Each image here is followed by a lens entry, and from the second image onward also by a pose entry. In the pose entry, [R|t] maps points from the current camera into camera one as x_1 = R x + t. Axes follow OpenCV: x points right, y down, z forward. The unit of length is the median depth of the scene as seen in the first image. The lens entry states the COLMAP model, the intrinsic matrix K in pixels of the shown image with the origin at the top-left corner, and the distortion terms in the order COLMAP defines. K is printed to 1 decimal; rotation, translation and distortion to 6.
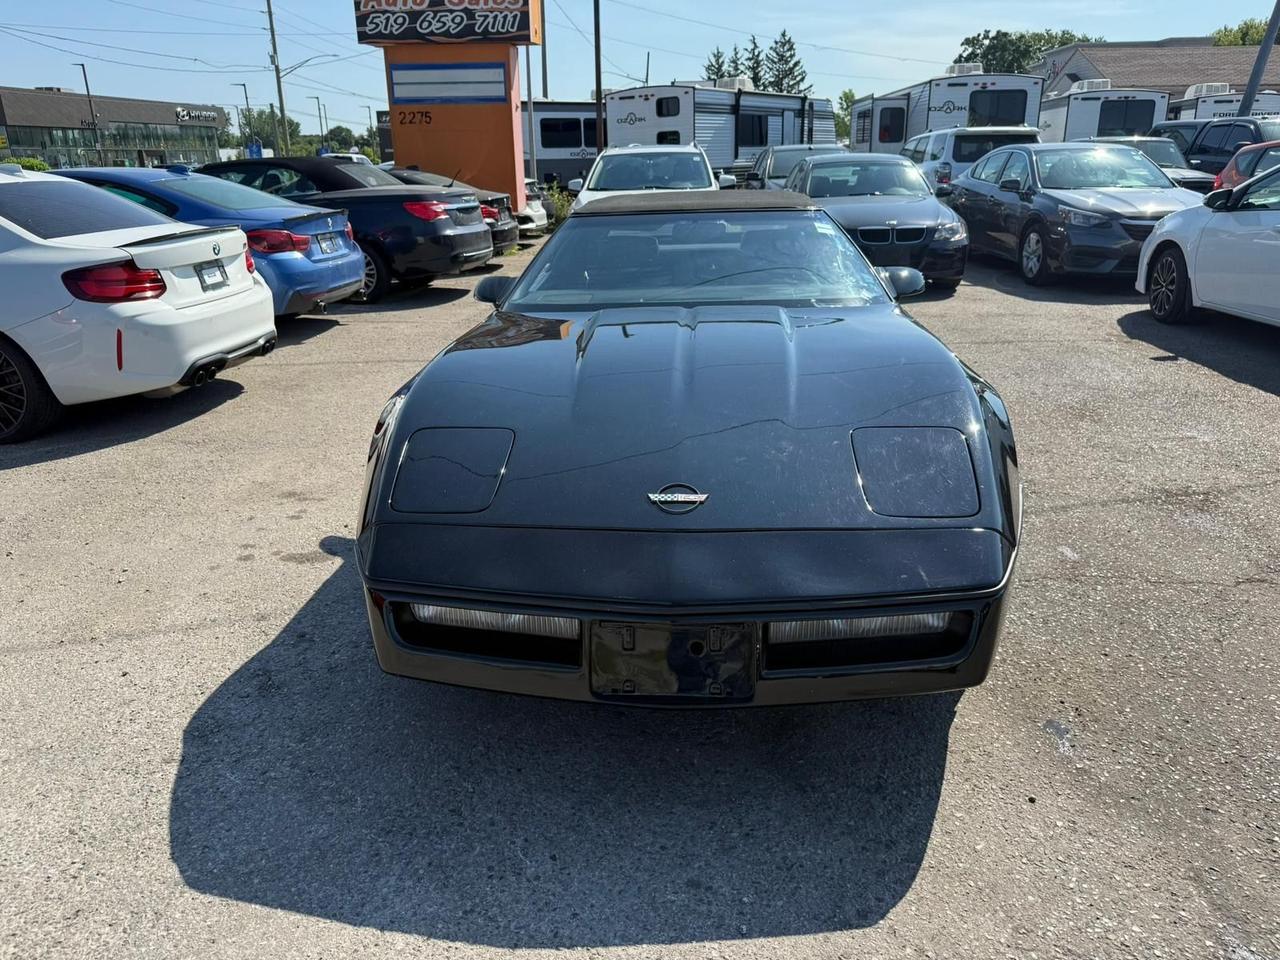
lens RADIAL K [[906.1, 0, 640.0], [0, 906.1, 480.0], [0, 0, 1]] dist [-0.004658, -0.001628]
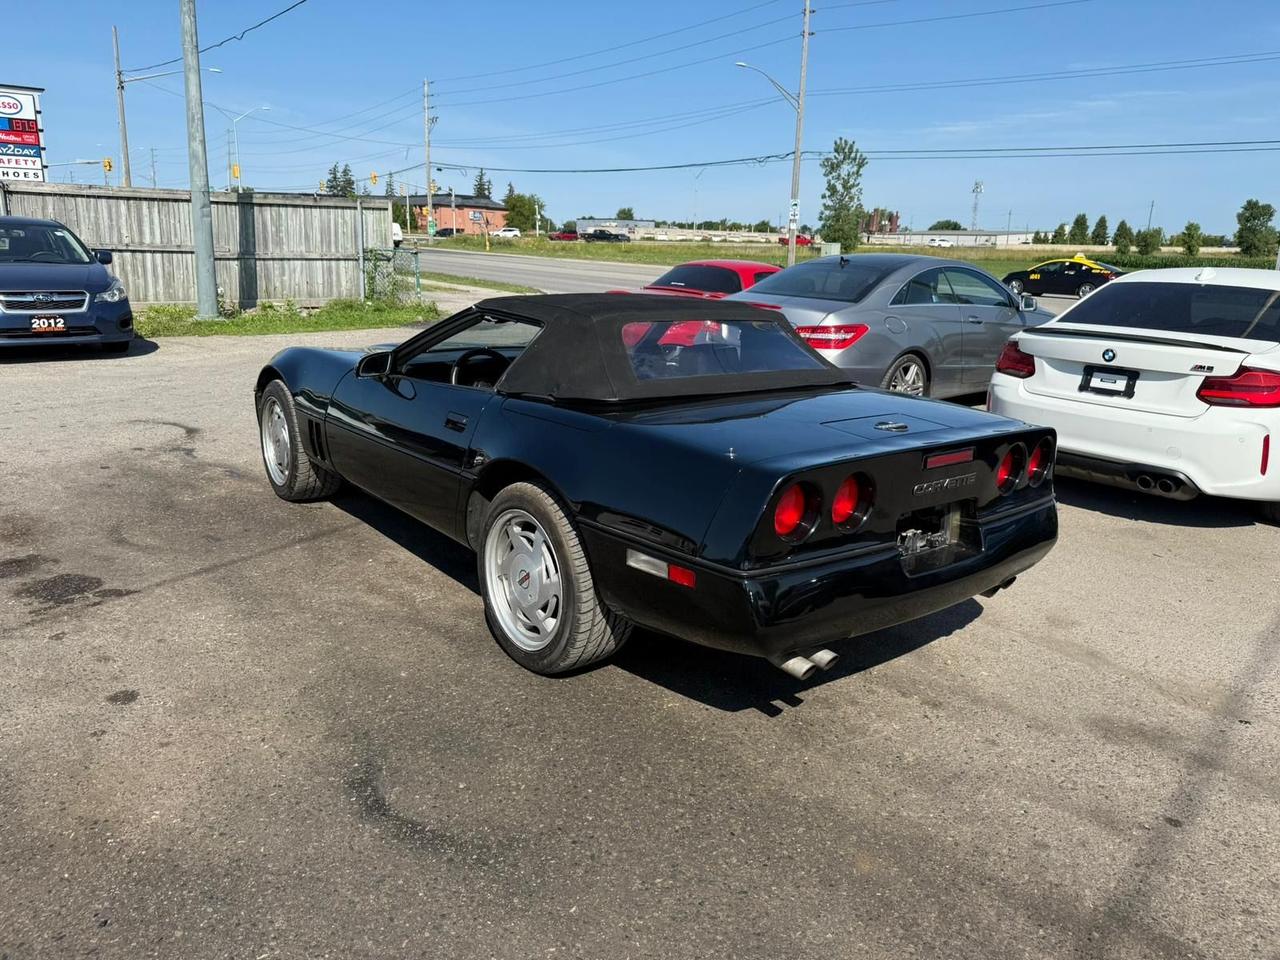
lens RADIAL K [[914.0, 0, 640.0], [0, 914.0, 480.0], [0, 0, 1]] dist [0.026296, -0.050556]
pose [[-0.733468, 0.154668, -0.661894, 0.213222], [-0.253035, 0.841652, 0.477070, -0.187221], [0.630872, 0.517397, -0.578188, 0.513853]]
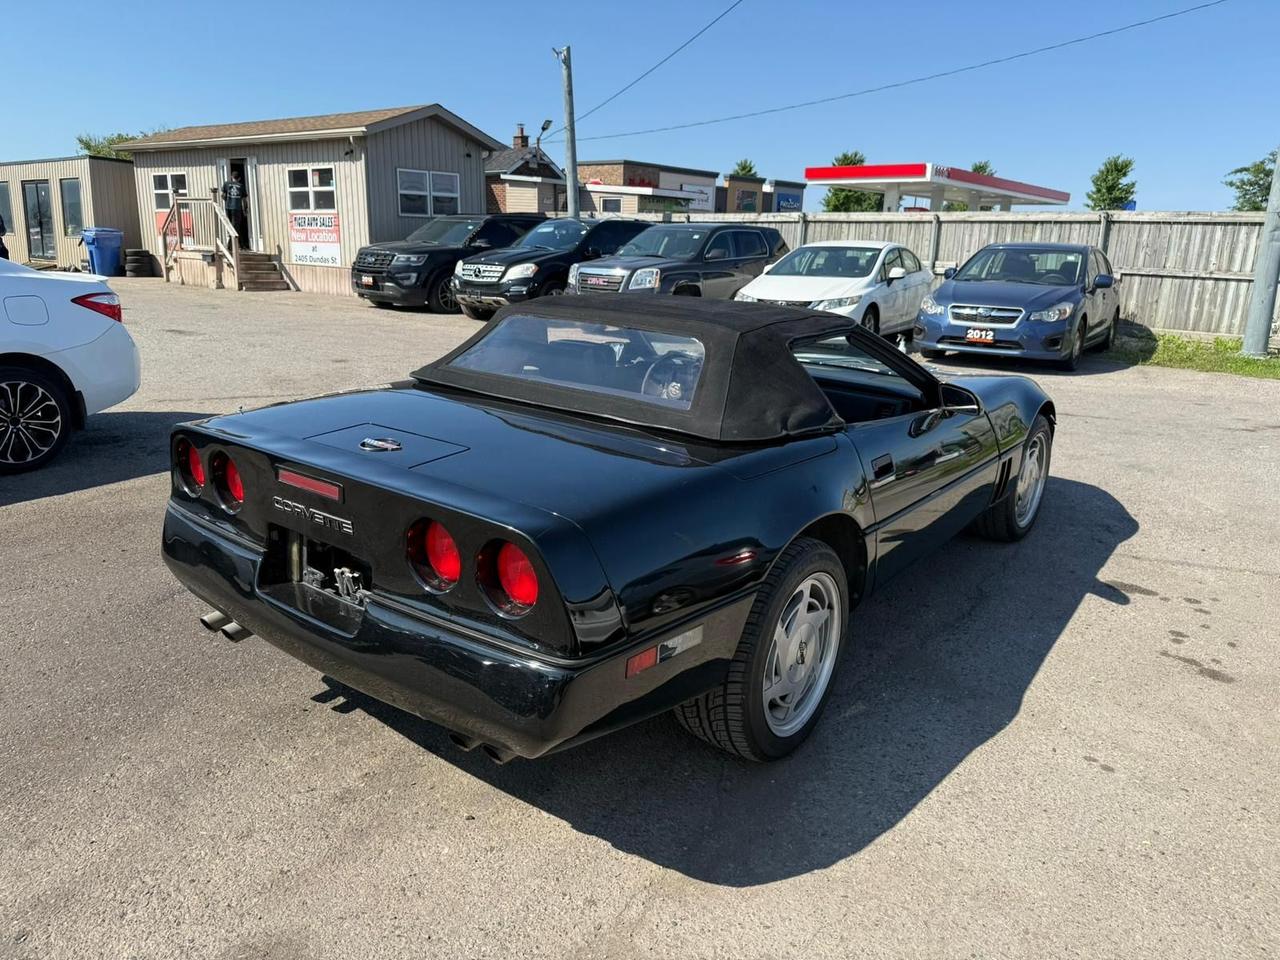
lens RADIAL K [[883.5, 0, 613.7], [0, 883.5, 503.6], [0, 0, 1]] dist [-0.026702, 0.000992]
pose [[-0.826467, -0.164646, 0.538371, -0.101604], [0.181195, 0.827607, 0.531258, -0.182709], [-0.533029, 0.536618, -0.654157, 0.511919]]
